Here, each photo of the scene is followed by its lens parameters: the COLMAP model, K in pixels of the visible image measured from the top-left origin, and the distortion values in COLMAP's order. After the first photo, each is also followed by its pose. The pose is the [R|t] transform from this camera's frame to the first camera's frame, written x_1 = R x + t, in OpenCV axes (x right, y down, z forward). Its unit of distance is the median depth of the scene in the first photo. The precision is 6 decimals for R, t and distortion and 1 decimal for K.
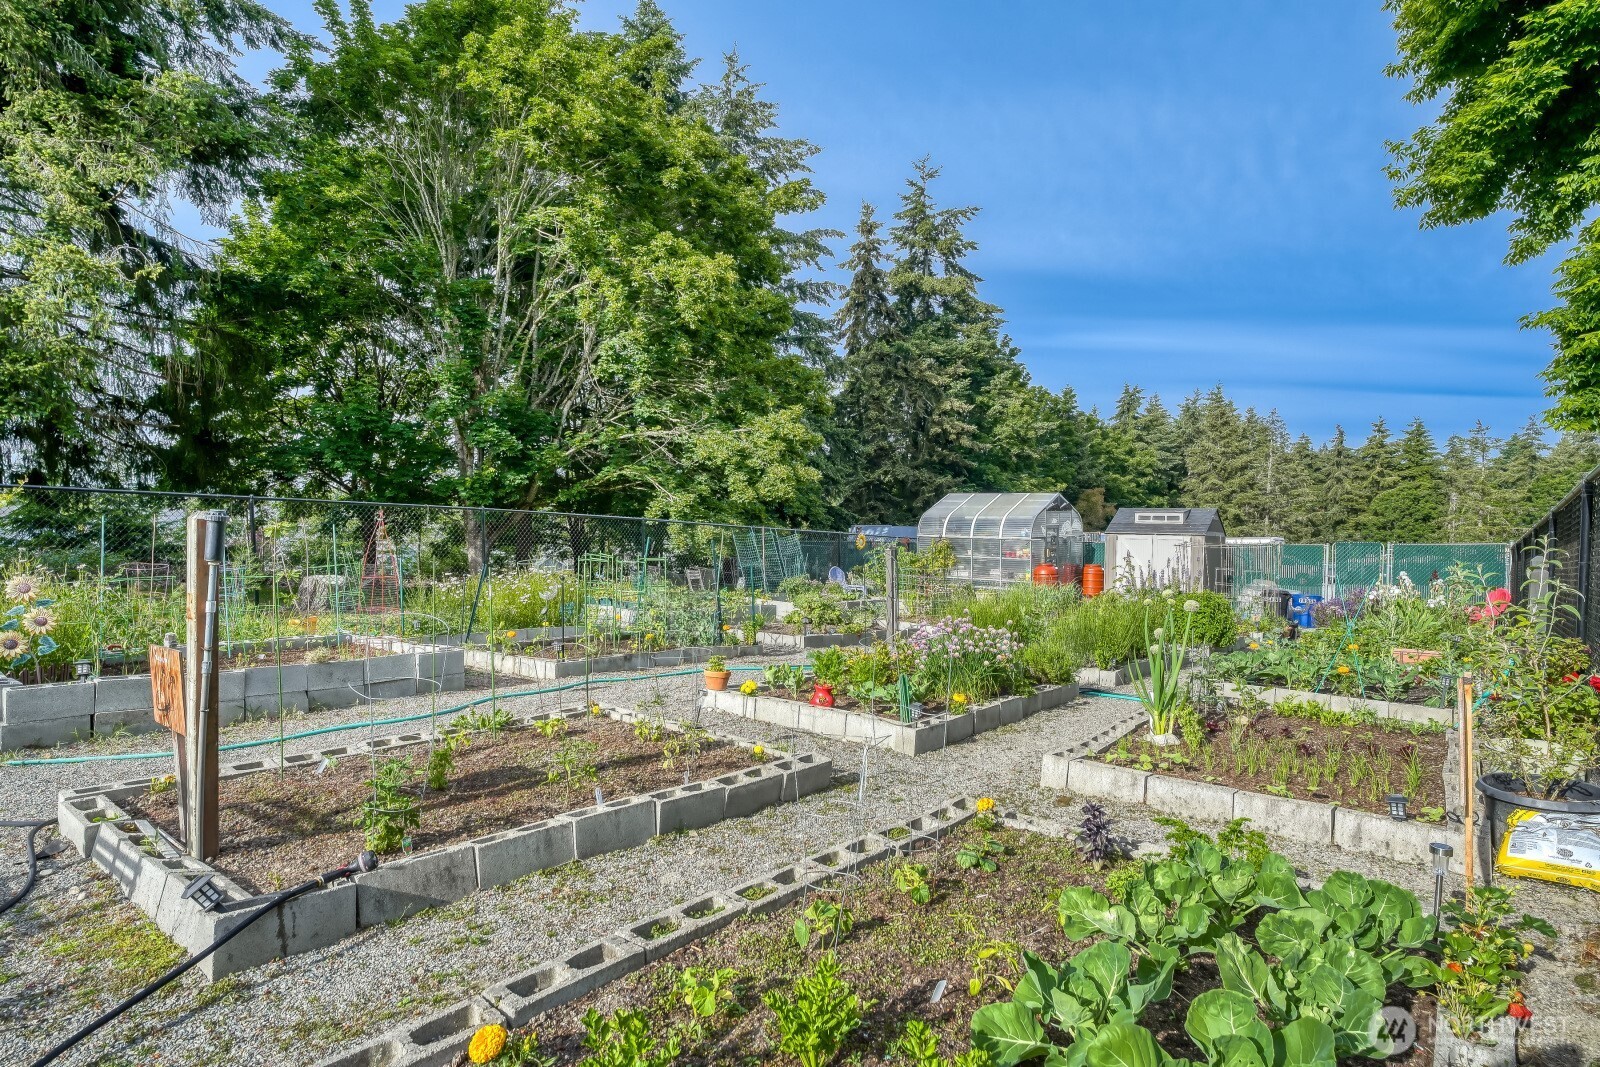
lens RADIAL K [[814.3, 0, 800.0], [0, 814.3, 533.5], [0, 0, 1]] dist [0.017867, -0.000639]
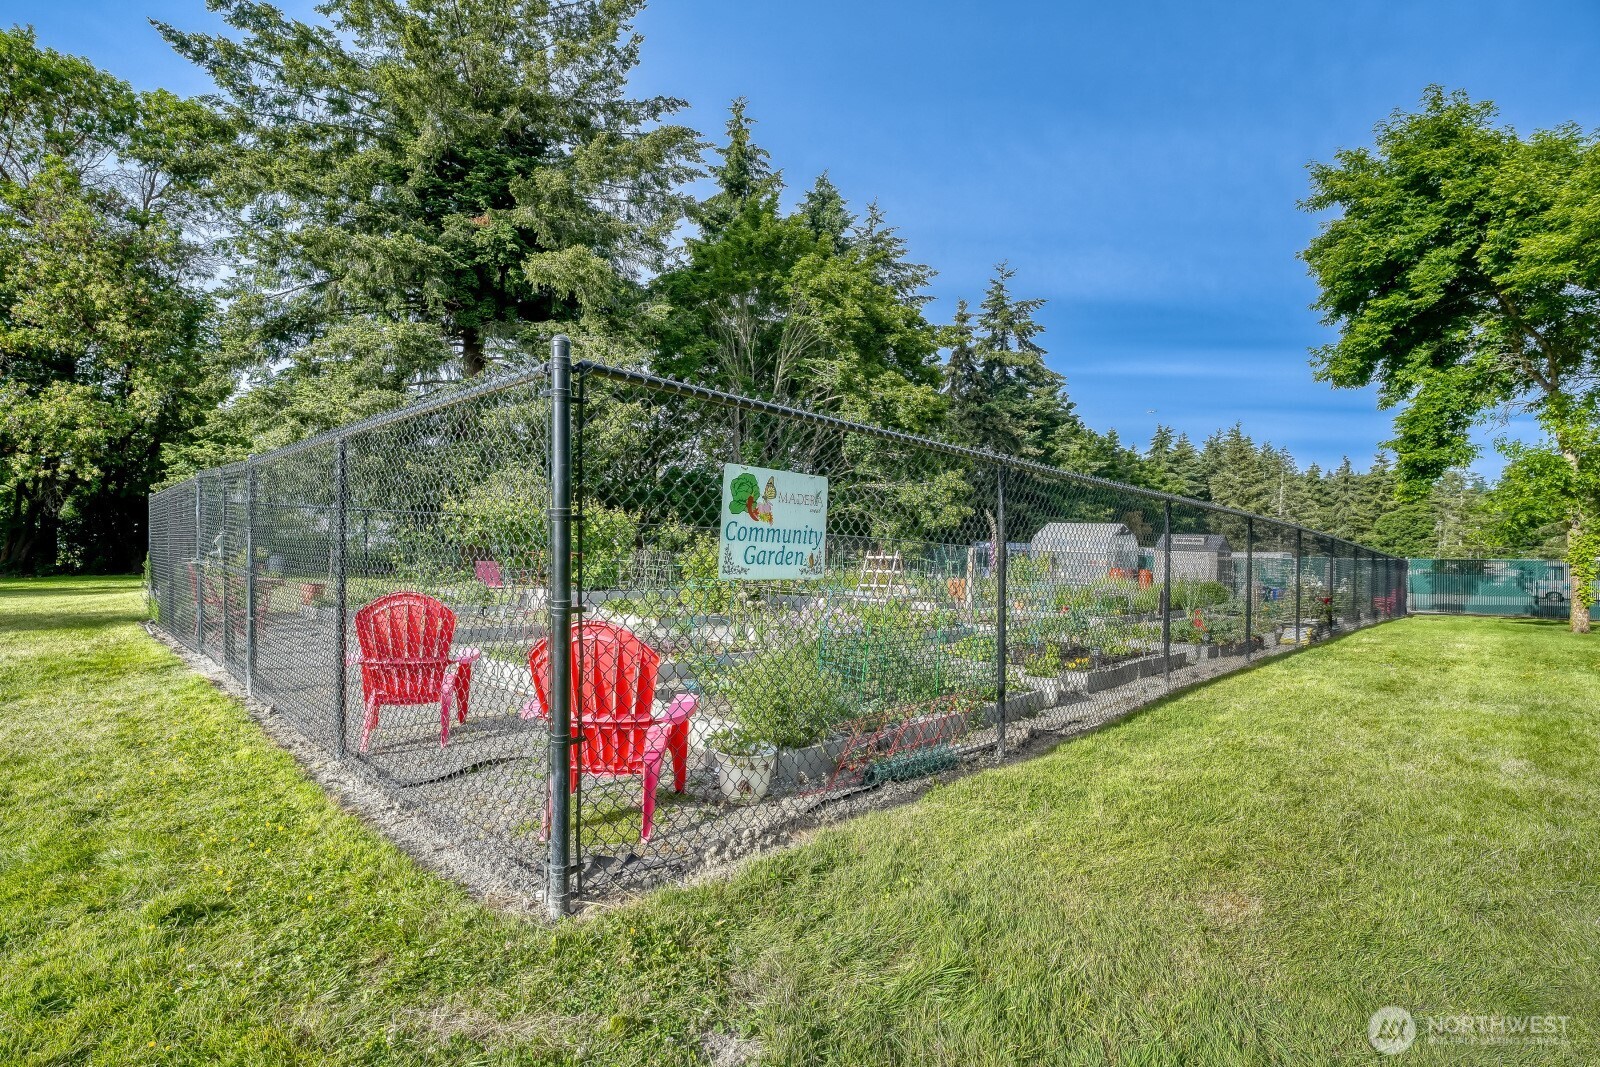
lens RADIAL K [[738.3, 0, 800.1], [0, 738.3, 524.5], [0, 0, 1]] dist [0.000618, -0.000086]
pose [[0.997601, 0.008769, -0.068670, -0.094776], [-0.010475, 0.999645, -0.024509, -0.002845], [0.068431, 0.025170, 0.997338, -0.213244]]
